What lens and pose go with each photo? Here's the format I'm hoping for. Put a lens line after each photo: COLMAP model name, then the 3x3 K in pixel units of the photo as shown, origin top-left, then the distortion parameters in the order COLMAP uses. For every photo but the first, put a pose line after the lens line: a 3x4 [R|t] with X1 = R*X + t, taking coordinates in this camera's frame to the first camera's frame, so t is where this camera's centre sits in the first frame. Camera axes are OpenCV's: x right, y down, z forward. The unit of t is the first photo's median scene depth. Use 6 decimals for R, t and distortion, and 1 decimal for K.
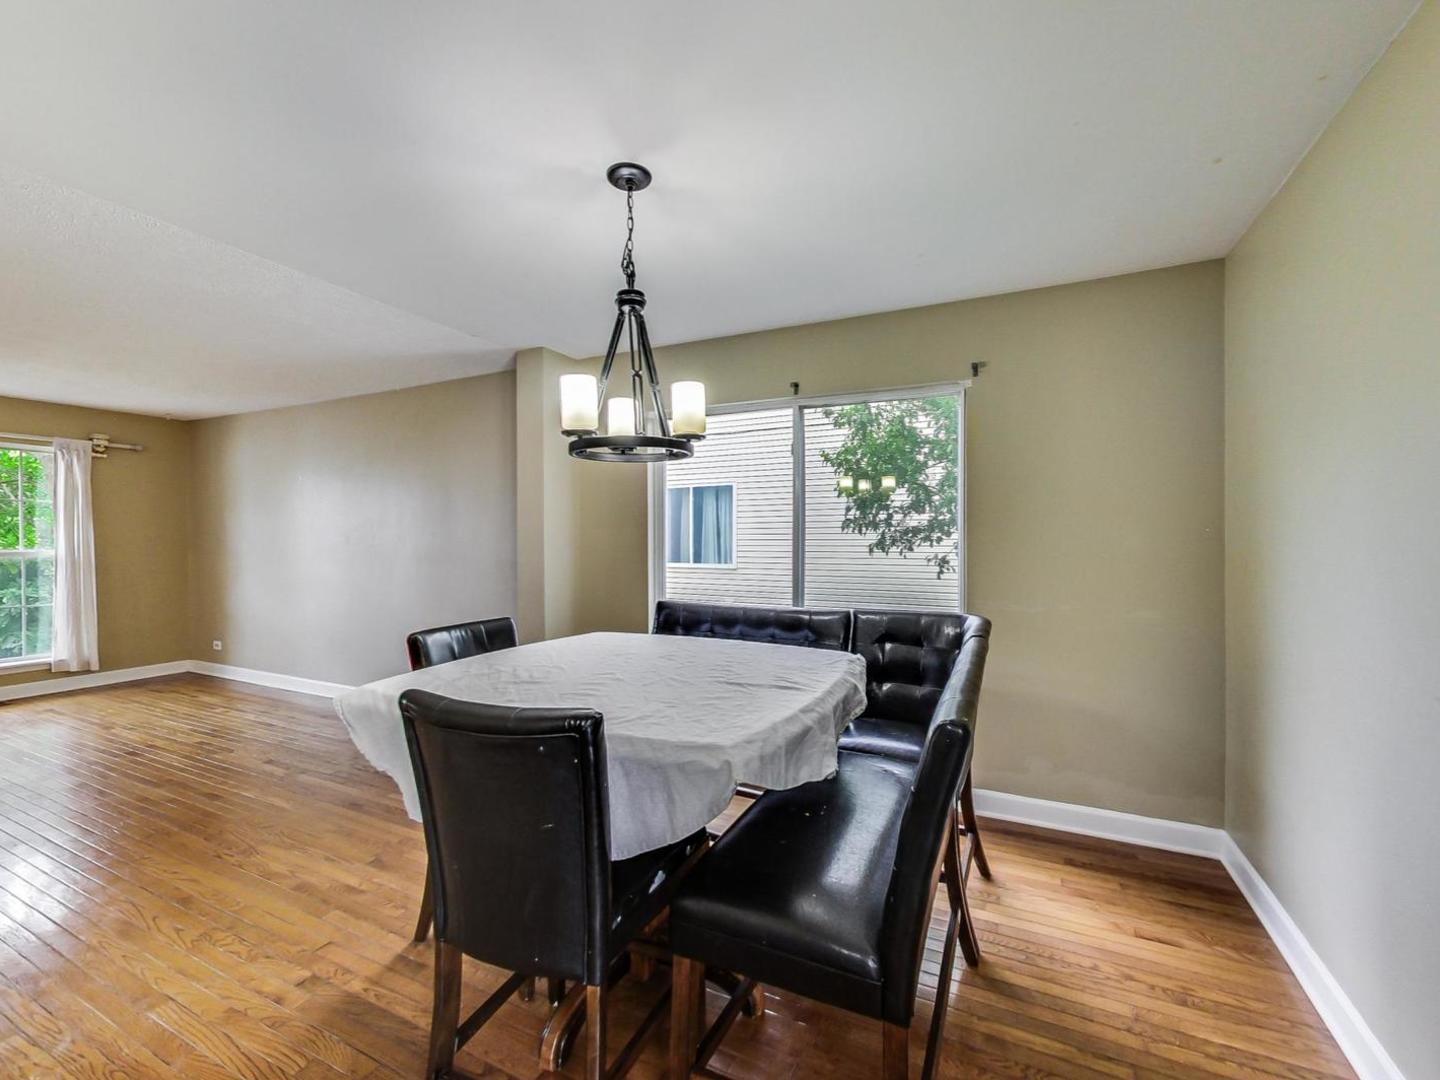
lens RADIAL K [[604.3, 0, 713.5], [0, 604.3, 541.2], [0, 0, 1]] dist [-0.001646, -0.000161]
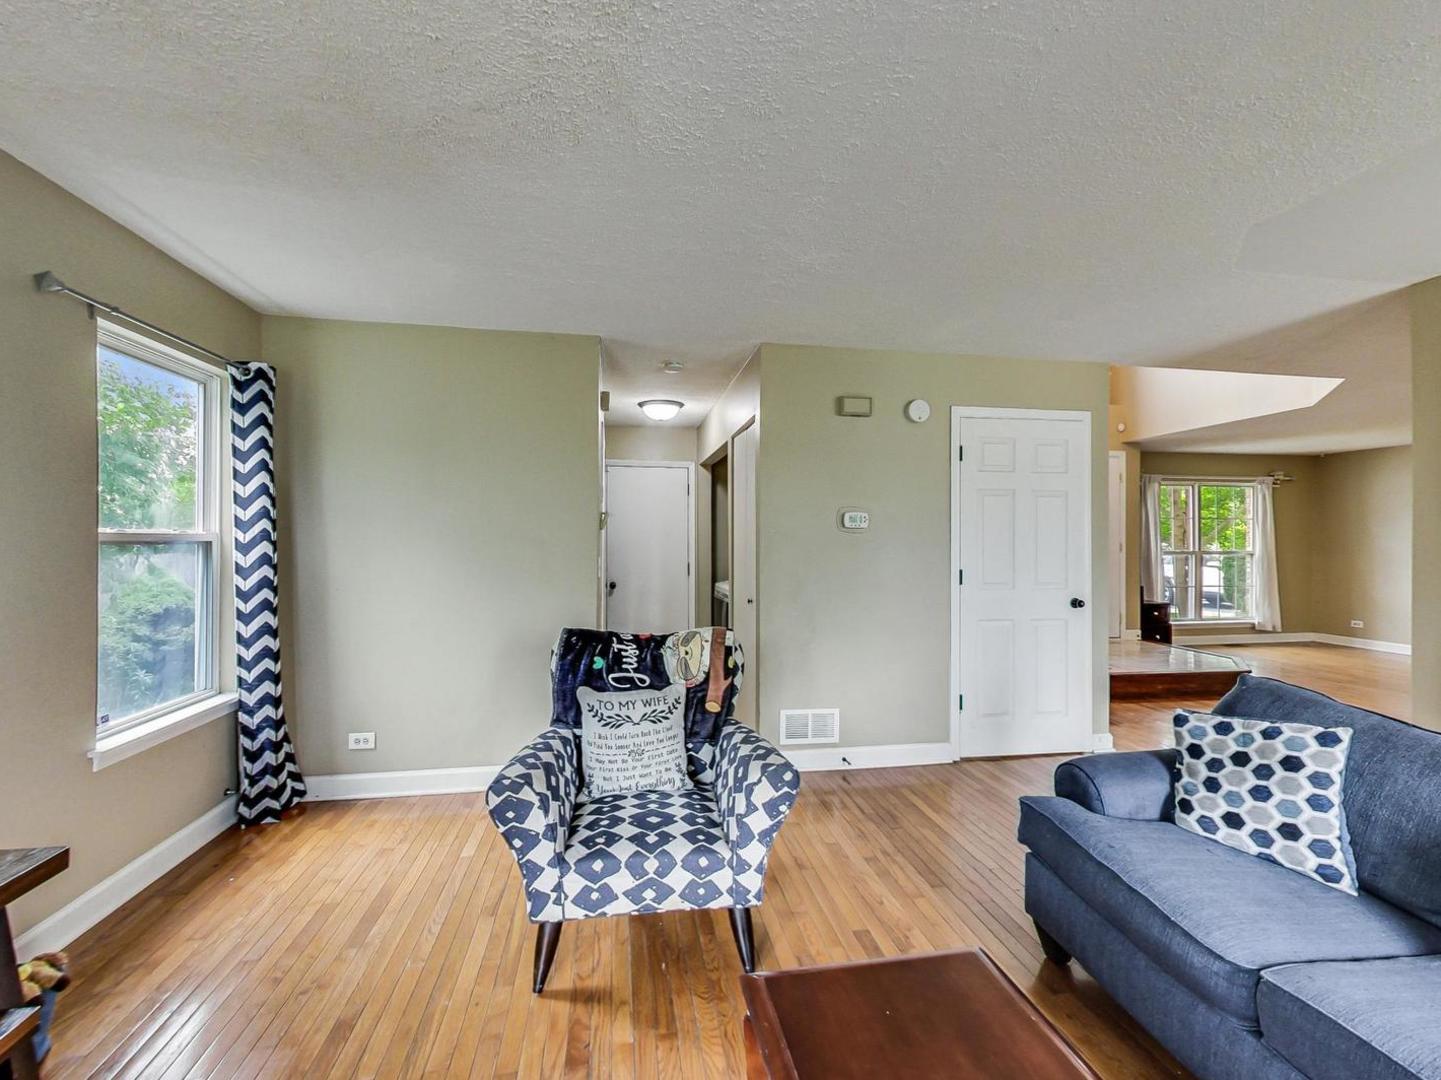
lens RADIAL K [[614.4, 0, 717.3], [0, 614.4, 539.3], [0, 0, 1]] dist [0.002580, -0.001050]
pose [[0.573207, 0.000105, -0.819410, -0.576689], [-0.008280, 0.999950, -0.005665, 0.007629], [0.819368, 0.010032, 0.573179, -0.995910]]
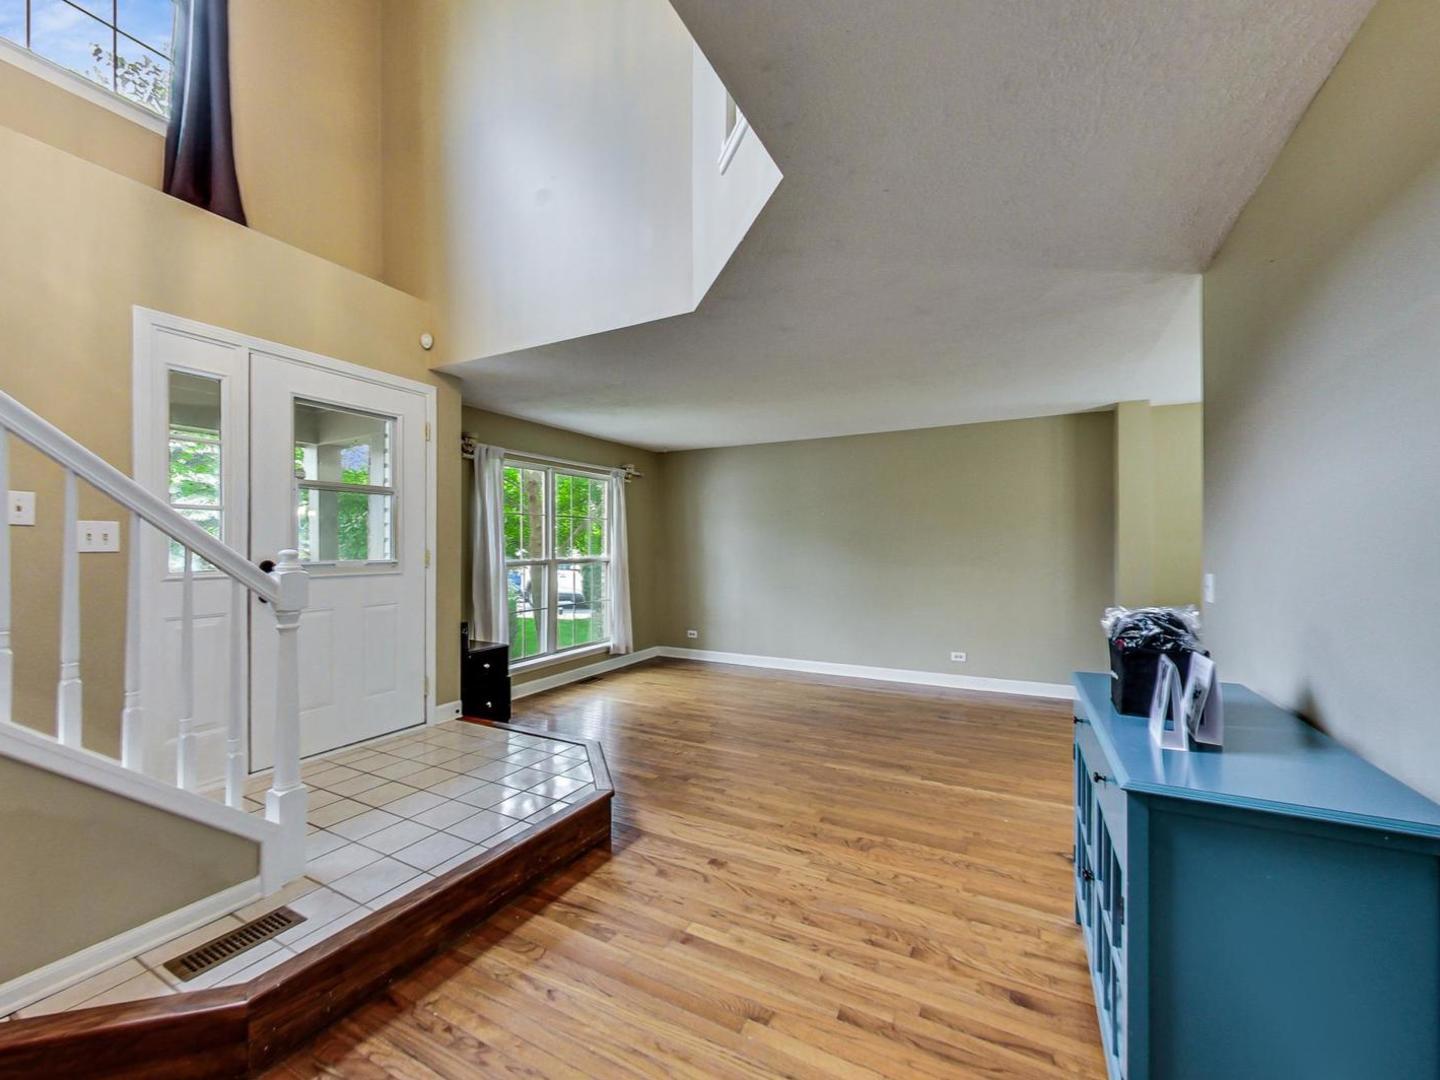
lens RADIAL K [[574.6, 0, 718.9], [0, 574.6, 543.3], [0, 0, 1]] dist [-0.003103, -0.000471]
pose [[0.998976, -0.001527, -0.045220, -0.787689], [0.001012, 0.999934, -0.011402, 0.000516], [0.045235, 0.011345, 0.998912, -0.185984]]
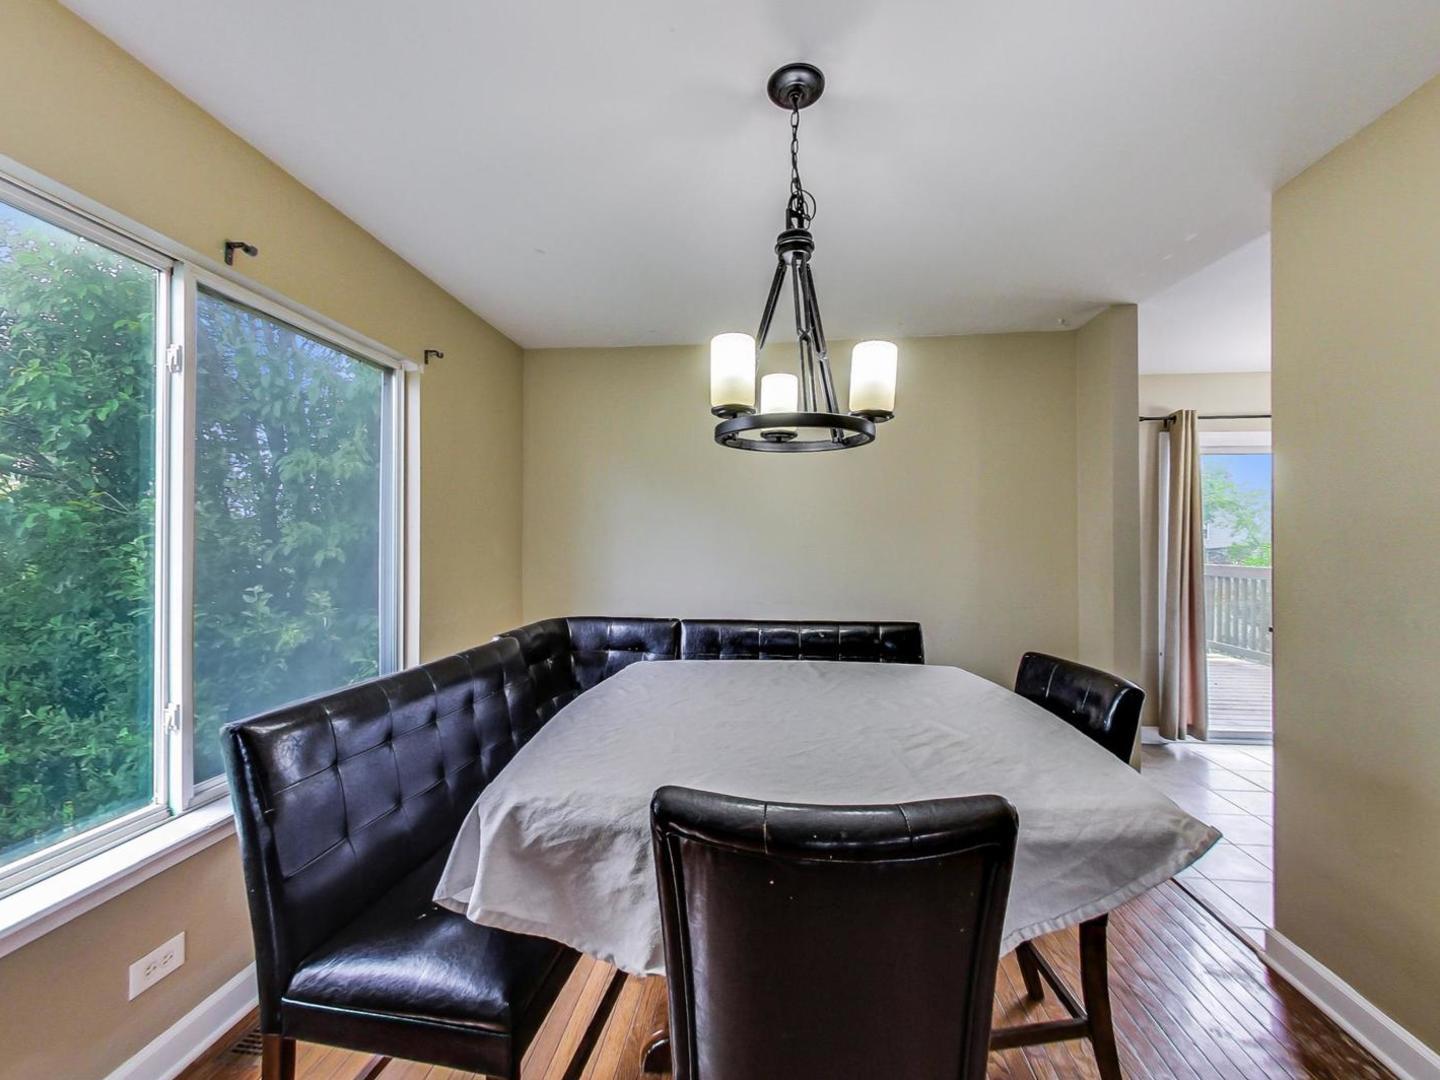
lens RADIAL K [[574.6, 0, 719.3], [0, 574.6, 544.0], [0, 0, 1]] dist [-0.003103, -0.000471]
pose [[-0.342127, 0.000635, 0.939654, -0.280833], [0.002054, 0.999998, 0.000072, -0.003506], [-0.939652, 0.001954, -0.342127, 0.483535]]
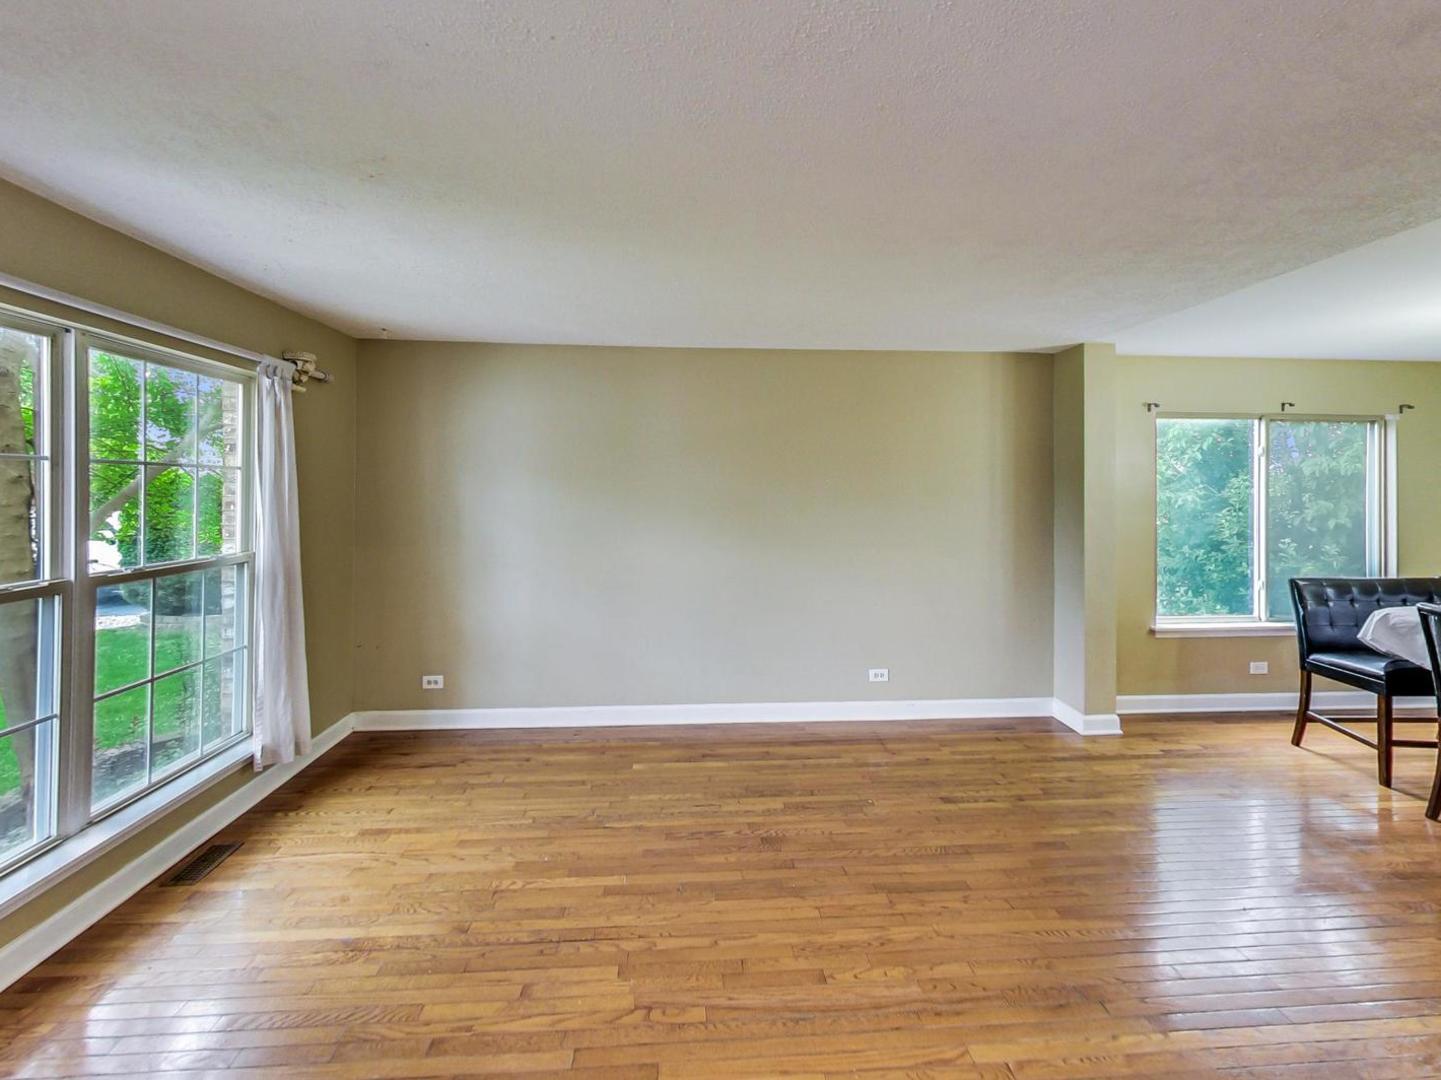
lens RADIAL K [[614.4, 0, 723.3], [0, 614.4, 487.5], [0, 0, 1]] dist [0.002580, -0.001050]
pose [[0.870839, 0.004763, 0.491546, -0.966095], [-0.001529, 0.999974, -0.006981, -0.042037], [-0.491566, 0.005327, 0.870824, 0.274253]]
